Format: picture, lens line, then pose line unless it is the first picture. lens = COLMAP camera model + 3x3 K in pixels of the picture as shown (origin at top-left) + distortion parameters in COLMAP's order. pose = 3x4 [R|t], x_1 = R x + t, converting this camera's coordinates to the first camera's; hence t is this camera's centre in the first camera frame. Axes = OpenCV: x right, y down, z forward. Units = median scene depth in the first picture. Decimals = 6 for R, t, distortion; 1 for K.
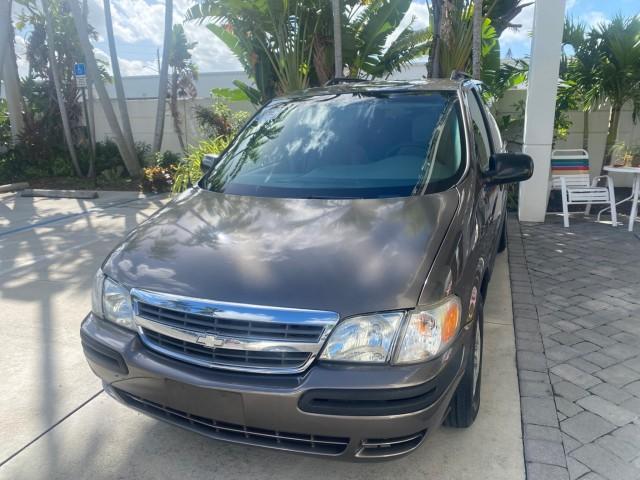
lens RADIAL K [[508.6, 0, 330.1], [0, 508.6, 228.2], [0, 0, 1]] dist [0.002918, 0.003998]
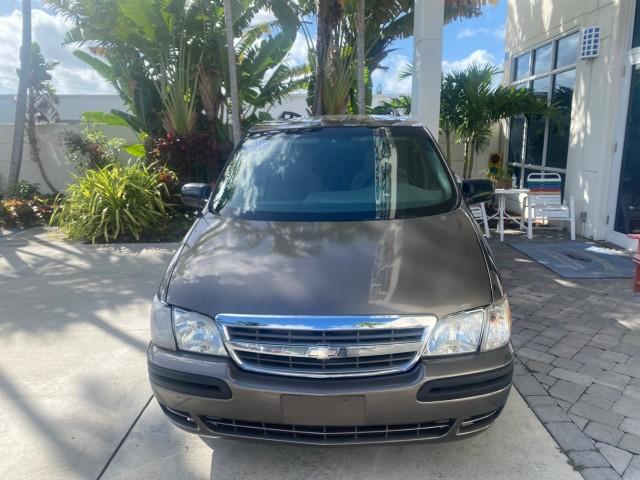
lens RADIAL K [[502.5, 0, 321.1], [0, 502.5, 238.5], [0, 0, 1]] dist [0.008989, -0.001030]
pose [[0.947496, -0.048575, 0.316056, -0.140274], [0.059031, 0.997977, -0.023586, 0.001244], [-0.314271, 0.041005, 0.948447, -0.004595]]
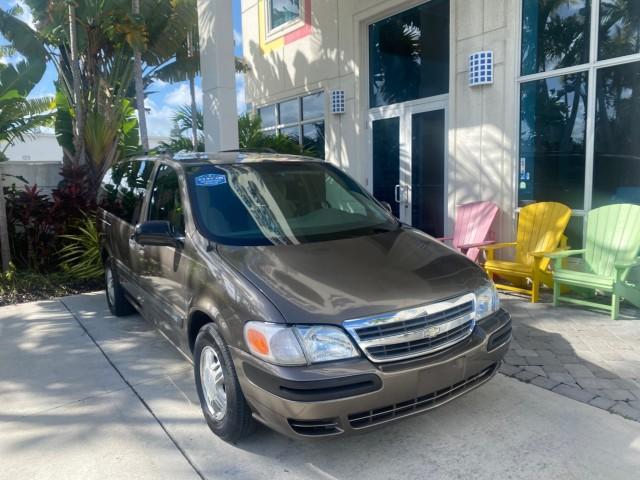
lens RADIAL K [[518.1, 0, 320.0], [0, 518.1, 240.0], [0, 0, 1]] dist [0.005932, -0.002717]
pose [[0.548985, -0.094017, 0.830528, -0.385489], [0.201592, 0.979213, -0.022406, -0.013007], [-0.811157, 0.179728, 0.556526, 0.104699]]
